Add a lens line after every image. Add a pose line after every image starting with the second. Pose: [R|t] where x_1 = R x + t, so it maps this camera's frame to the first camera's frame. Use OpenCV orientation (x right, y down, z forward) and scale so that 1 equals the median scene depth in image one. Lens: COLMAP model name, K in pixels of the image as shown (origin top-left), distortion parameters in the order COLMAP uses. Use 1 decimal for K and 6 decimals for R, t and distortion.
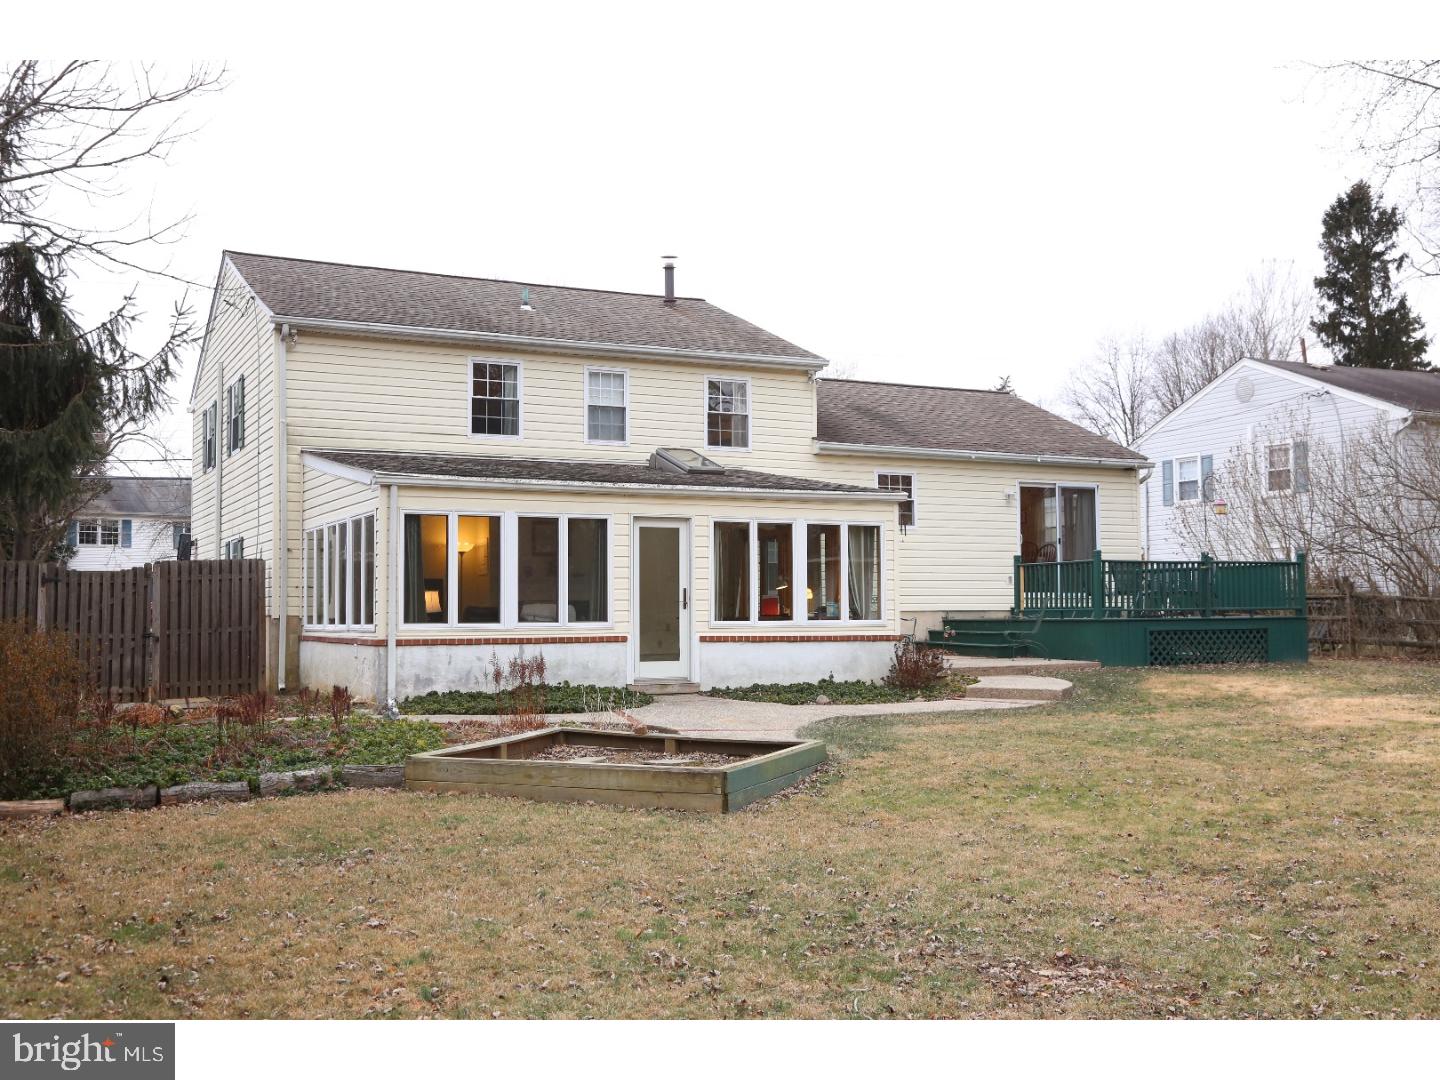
lens RADIAL K [[1434.1, 0, 720.0], [0, 1434.1, 540.0], [0, 0, 1]] dist [-0.007801, 0.138733]
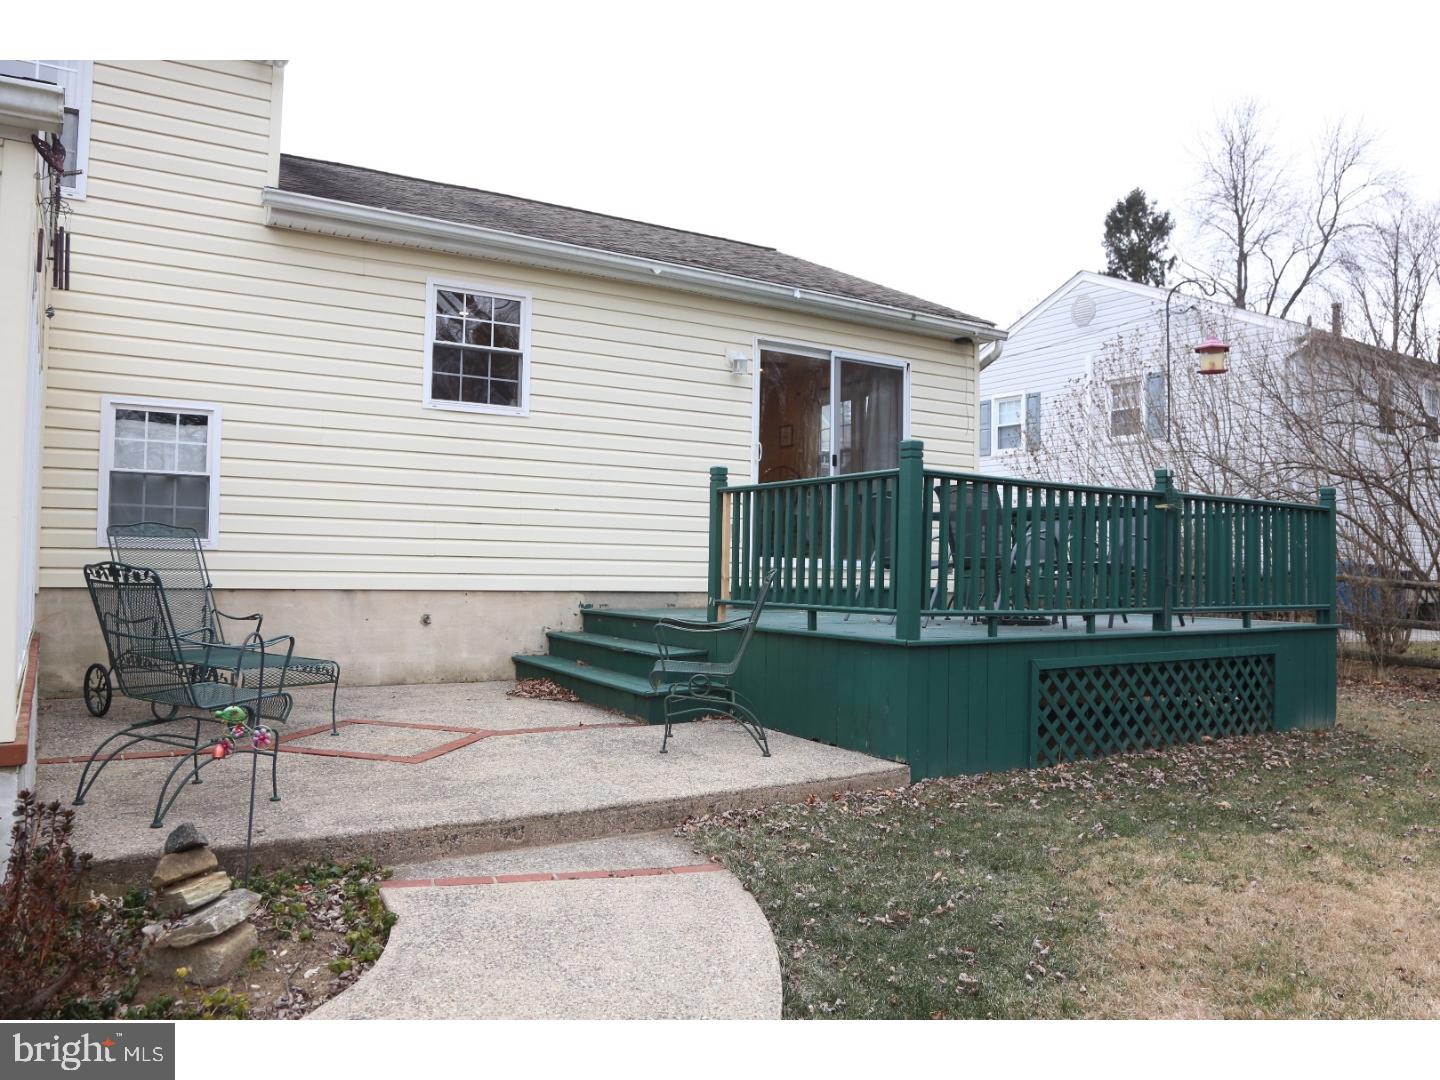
lens RADIAL K [[985.9, 0, 720.0], [0, 985.9, 540.0], [0, 0, 1]] dist [-0.098146, 0.068238]
pose [[0.996255, 0.027506, 0.081966, 0.154982], [-0.029538, 0.999283, 0.023677, 0.020783], [-0.081256, -0.026010, 0.996354, 0.599765]]
